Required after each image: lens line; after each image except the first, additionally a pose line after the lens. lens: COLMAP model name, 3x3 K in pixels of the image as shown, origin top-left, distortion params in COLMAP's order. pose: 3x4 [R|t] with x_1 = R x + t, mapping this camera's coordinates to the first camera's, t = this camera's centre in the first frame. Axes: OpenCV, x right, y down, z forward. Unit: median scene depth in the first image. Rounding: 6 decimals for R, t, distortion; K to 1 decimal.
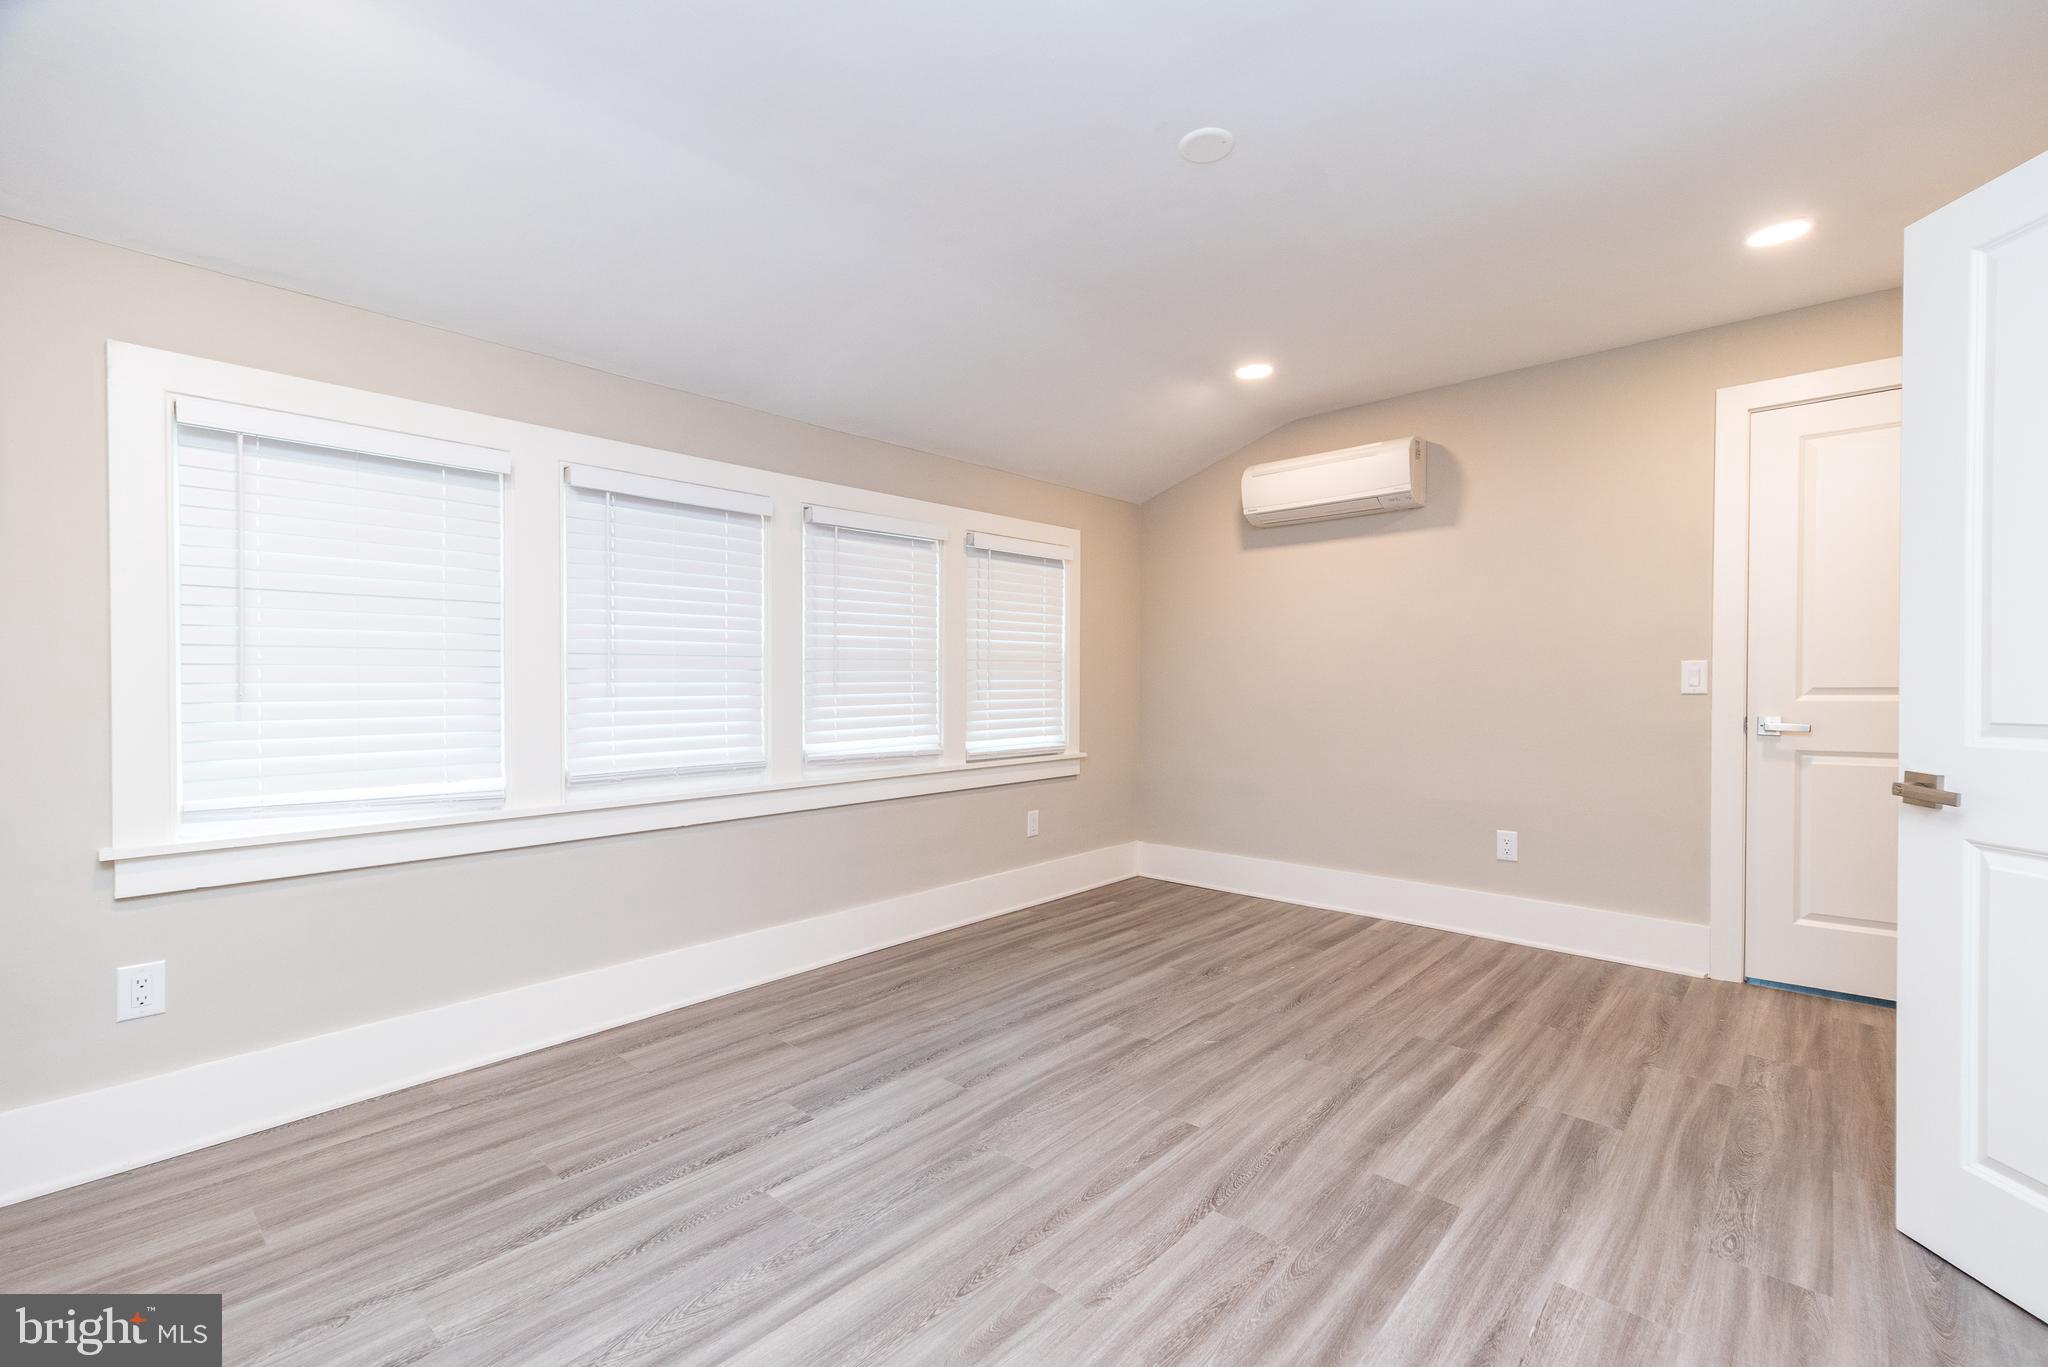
lens RADIAL K [[885.9, 0, 1036.2], [0, 885.9, 688.6], [0, 0, 1]] dist [0.008593, -0.000659]
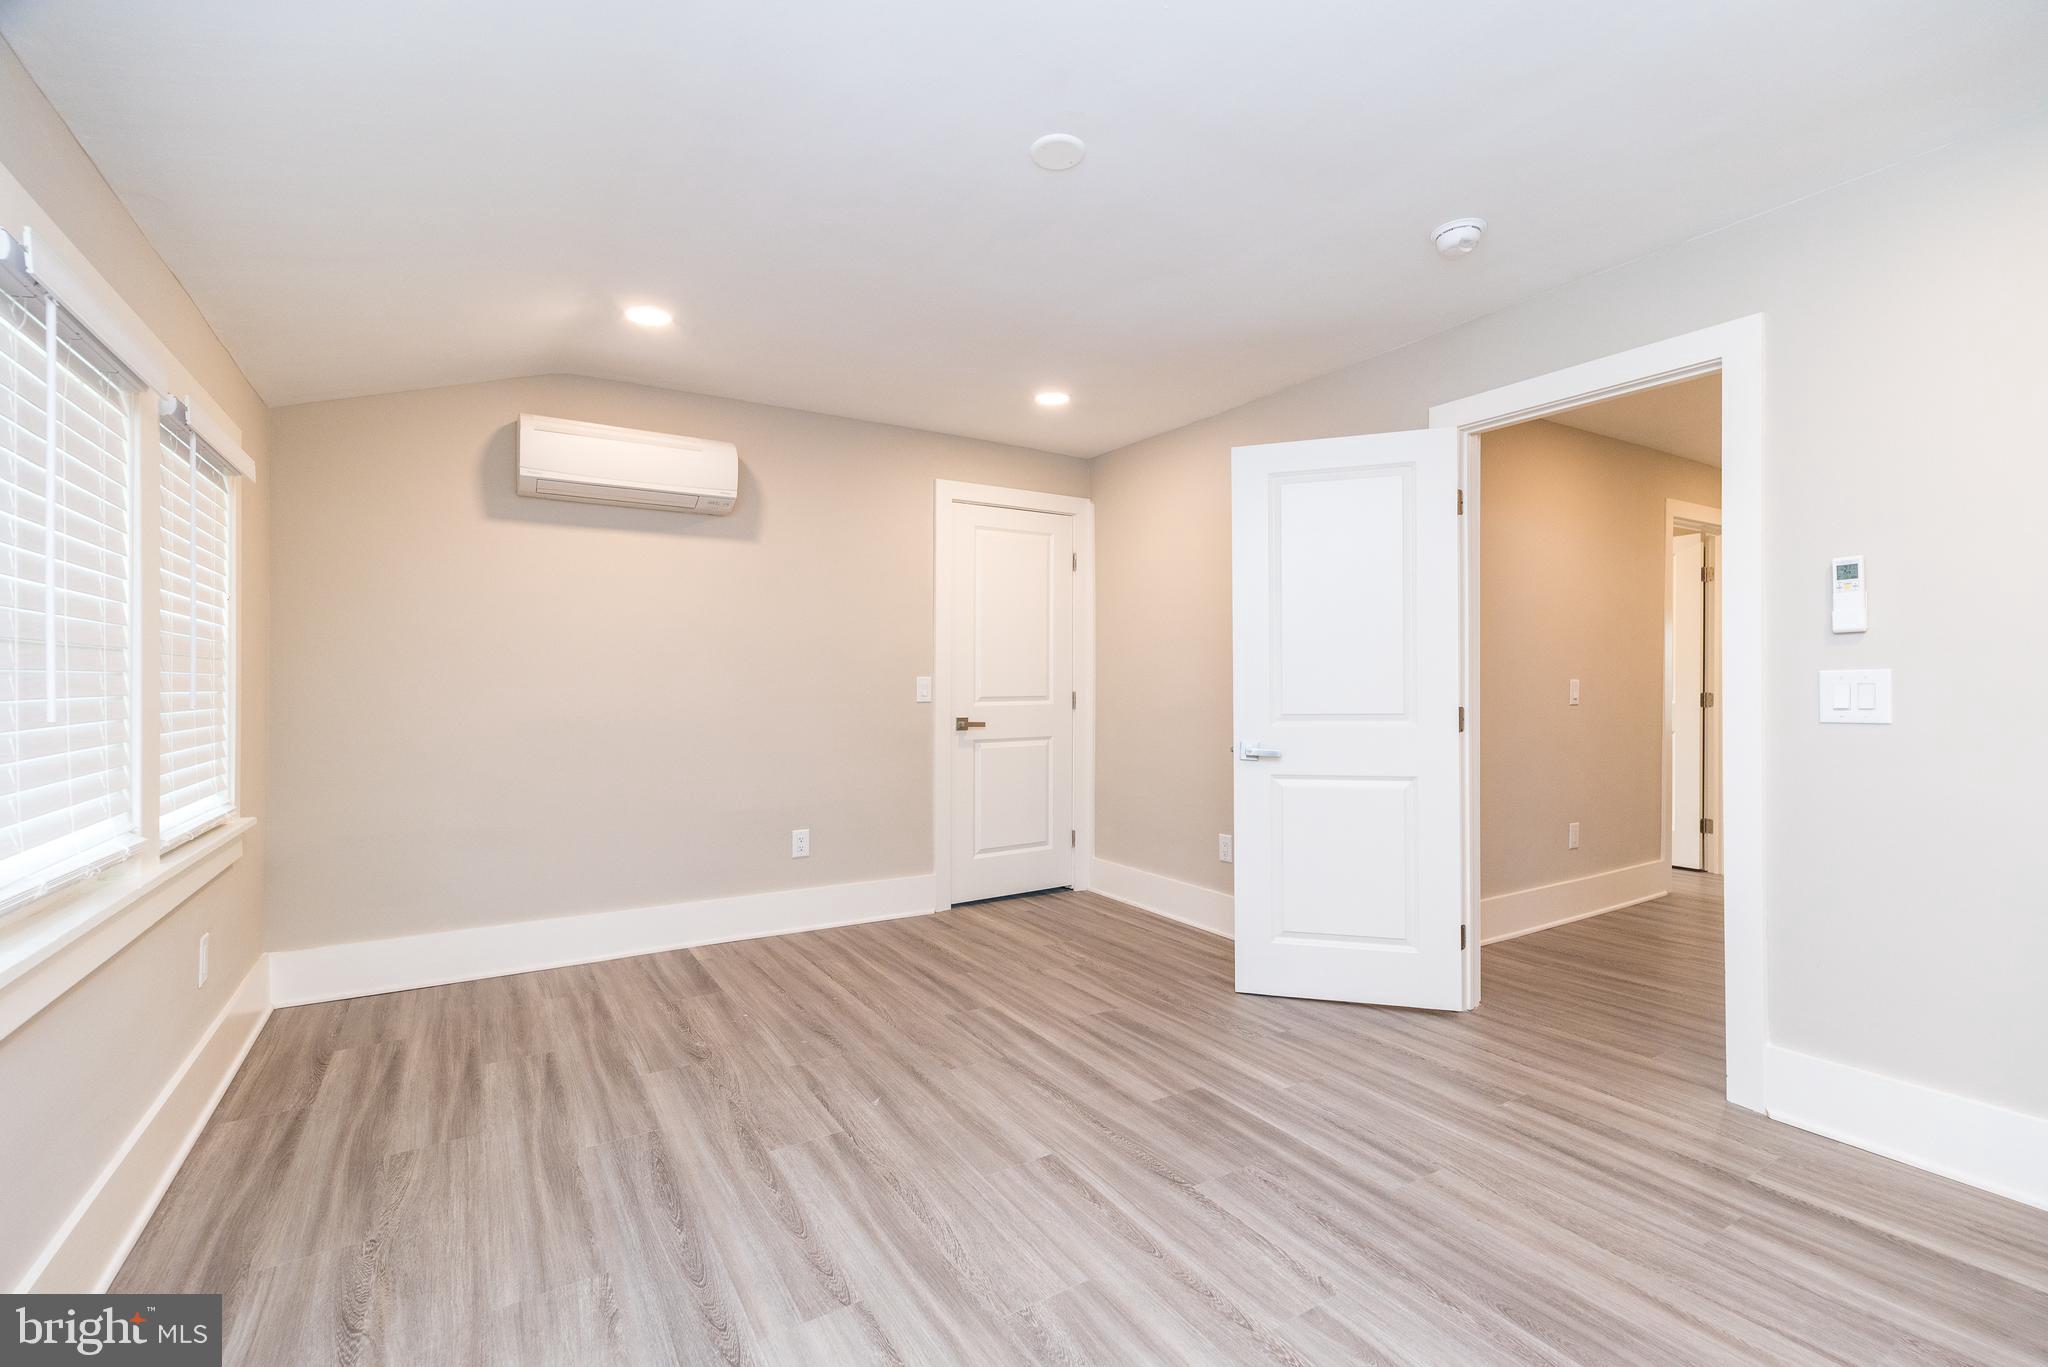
lens RADIAL K [[885.9, 0, 1011.5], [0, 885.9, 690.5], [0, 0, 1]] dist [0.008593, -0.000659]
pose [[0.287779, 0.000264, 0.957697, -0.579327], [0.007299, 0.999970, -0.002469, -0.008168], [-0.957669, 0.007700, 0.287769, 0.579109]]
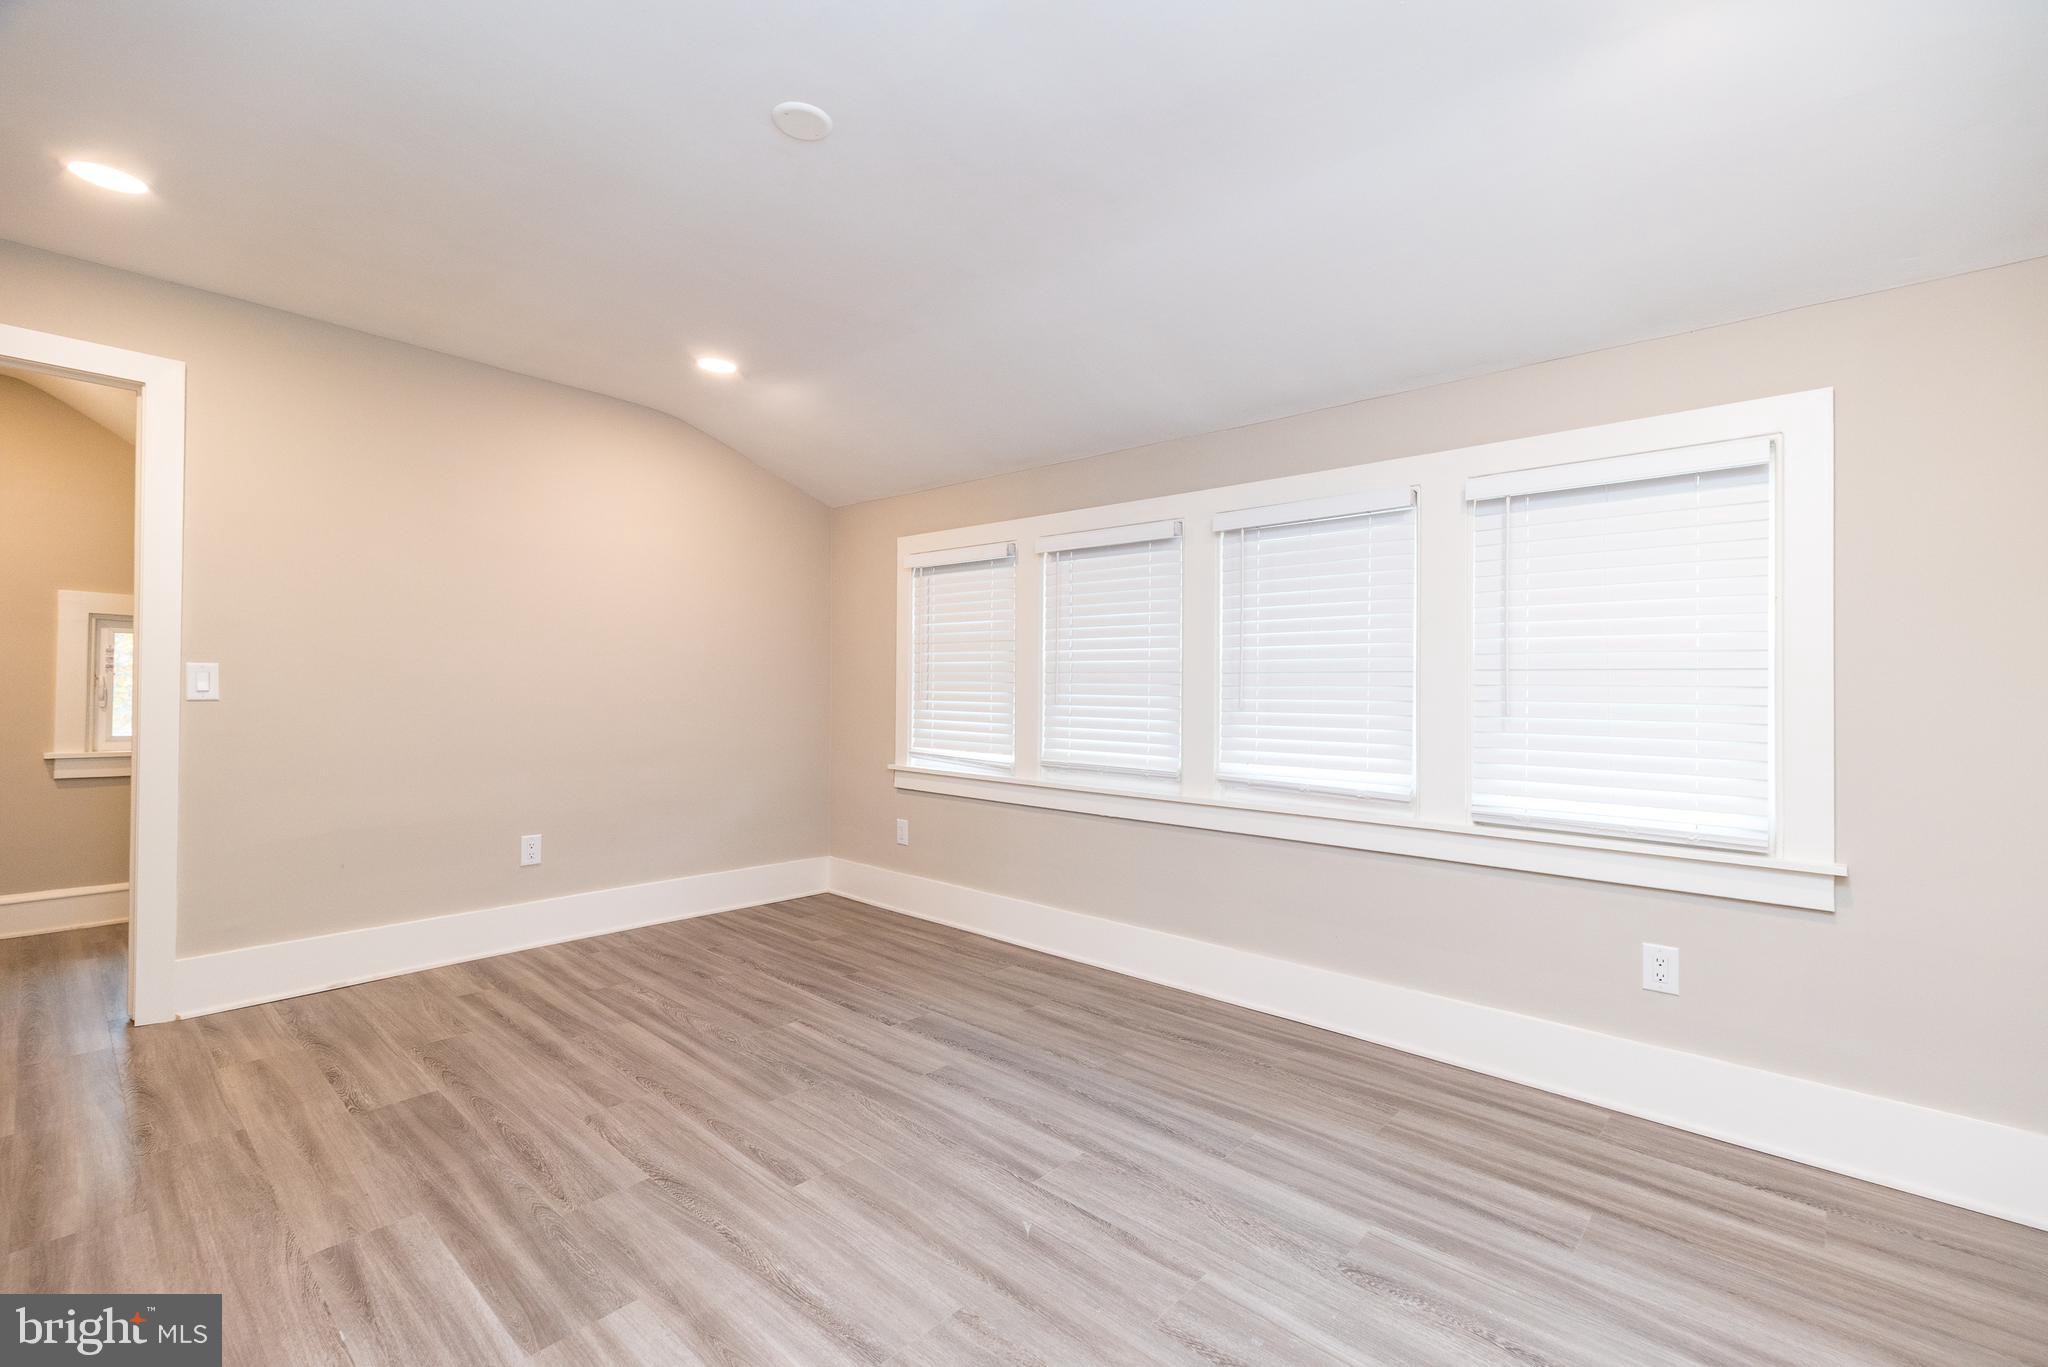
lens RADIAL K [[885.9, 0, 1019.9], [0, 885.9, 679.6], [0, 0, 1]] dist [0.008593, -0.000659]
pose [[-0.008760, -0.010143, -0.999910, 0.833440], [-0.024742, 0.999645, -0.009924, -0.013582], [0.999655, 0.024653, -0.009008, 0.935656]]
